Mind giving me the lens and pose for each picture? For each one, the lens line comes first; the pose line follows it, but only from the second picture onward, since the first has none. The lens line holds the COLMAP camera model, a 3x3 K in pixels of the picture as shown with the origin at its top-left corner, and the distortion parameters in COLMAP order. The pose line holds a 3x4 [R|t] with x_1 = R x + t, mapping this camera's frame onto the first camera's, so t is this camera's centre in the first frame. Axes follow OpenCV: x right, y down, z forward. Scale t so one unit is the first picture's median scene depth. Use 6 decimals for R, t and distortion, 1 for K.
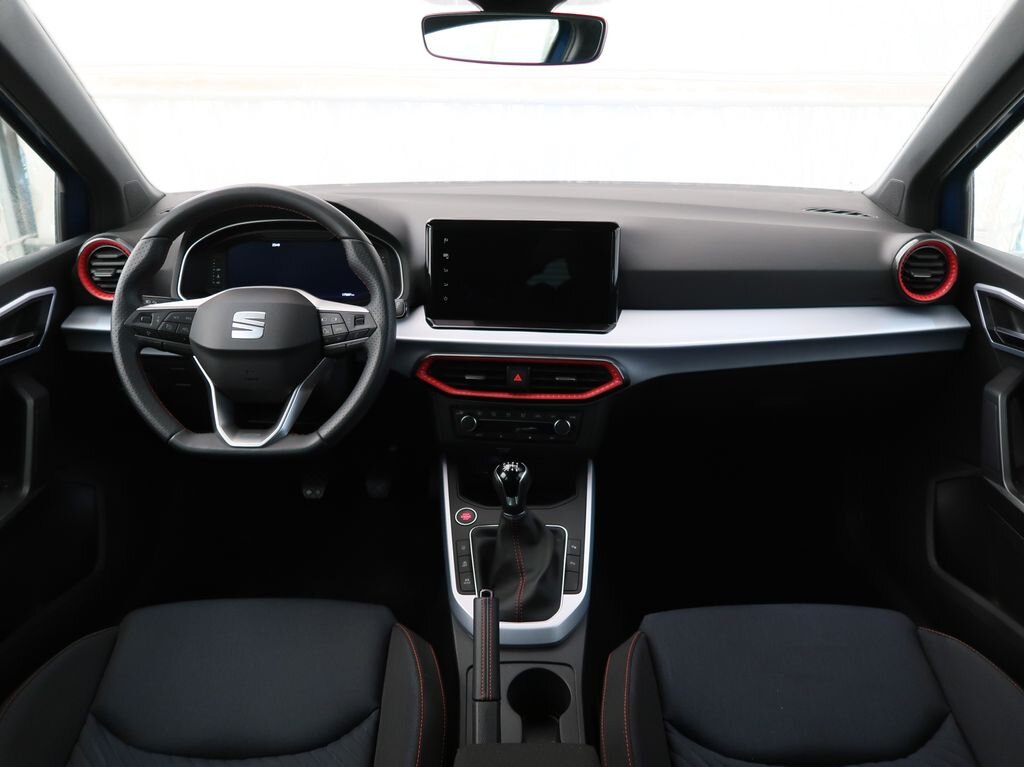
lens RADIAL K [[806.5, 0, 521.7], [0, 806.5, 377.8], [0, 0, 1]] dist [-0.020305, 0.004108]
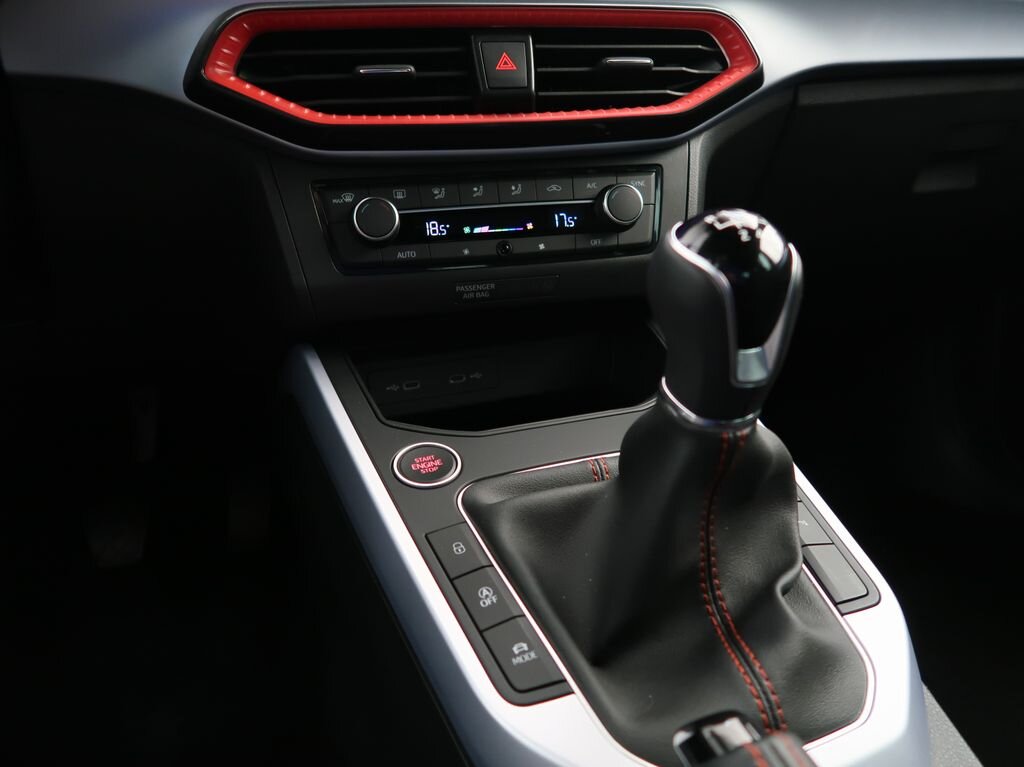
lens RADIAL K [[806.5, 0, 514.5], [0, 806.5, 374.2], [0, 0, 1]] dist [-0.020305, 0.004108]
pose [[0.935924, -0.125130, 0.329224, -0.138030], [0.165954, 0.981166, -0.098860, 0.174076], [-0.310653, 0.147162, 0.939062, 0.680340]]
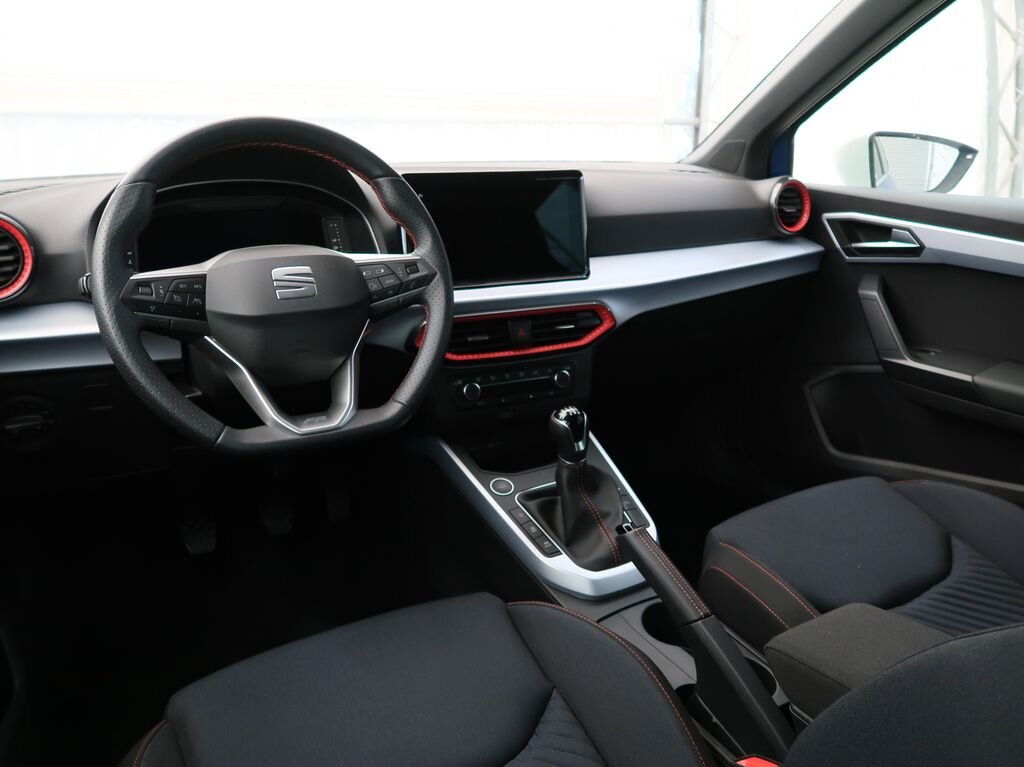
lens RADIAL K [[806.5, 0, 518.0], [0, 806.5, 381.5], [0, 0, 1]] dist [-0.020305, 0.004108]
pose [[0.862067, -0.148736, 0.484478, -0.479961], [0.185851, 0.982145, -0.029177, 0.084590], [-0.471487, 0.115193, 0.874317, 0.174563]]
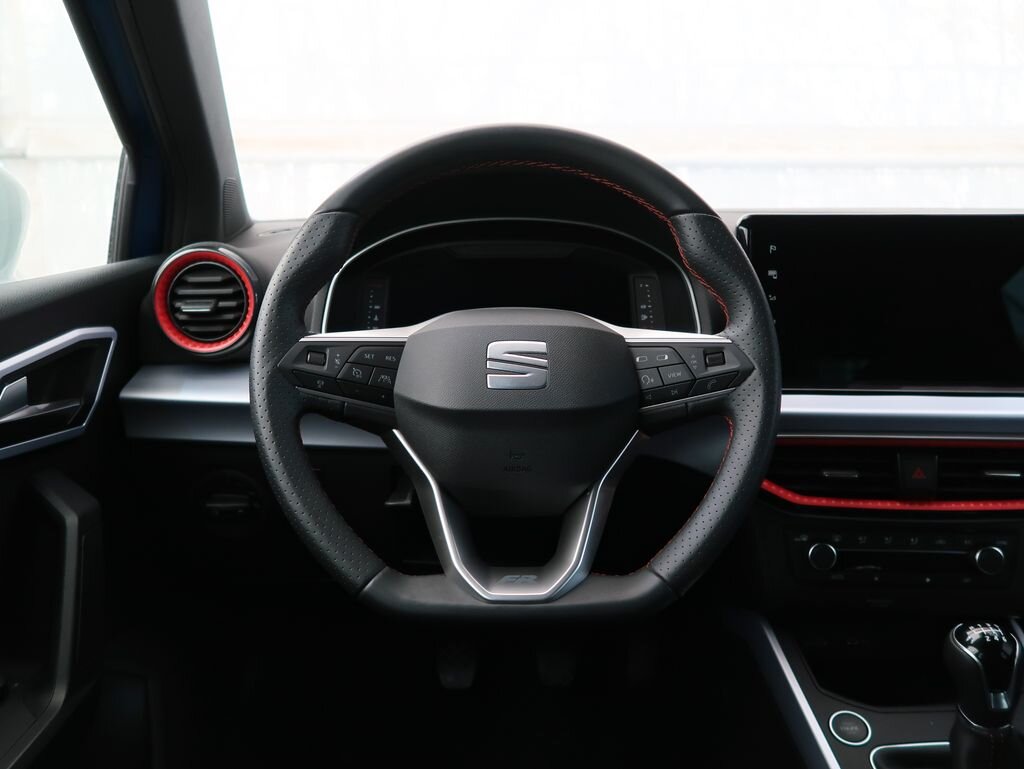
lens RADIAL K [[876.6, 0, 513.7], [0, 876.6, 371.6], [0, 0, 1]] dist [-0.015121, -0.003178]
pose [[0.999808, -0.008252, 0.017764, -0.306327], [0.011306, 0.983718, -0.179365, 0.037215], [-0.015995, 0.179532, 0.983622, 0.375883]]
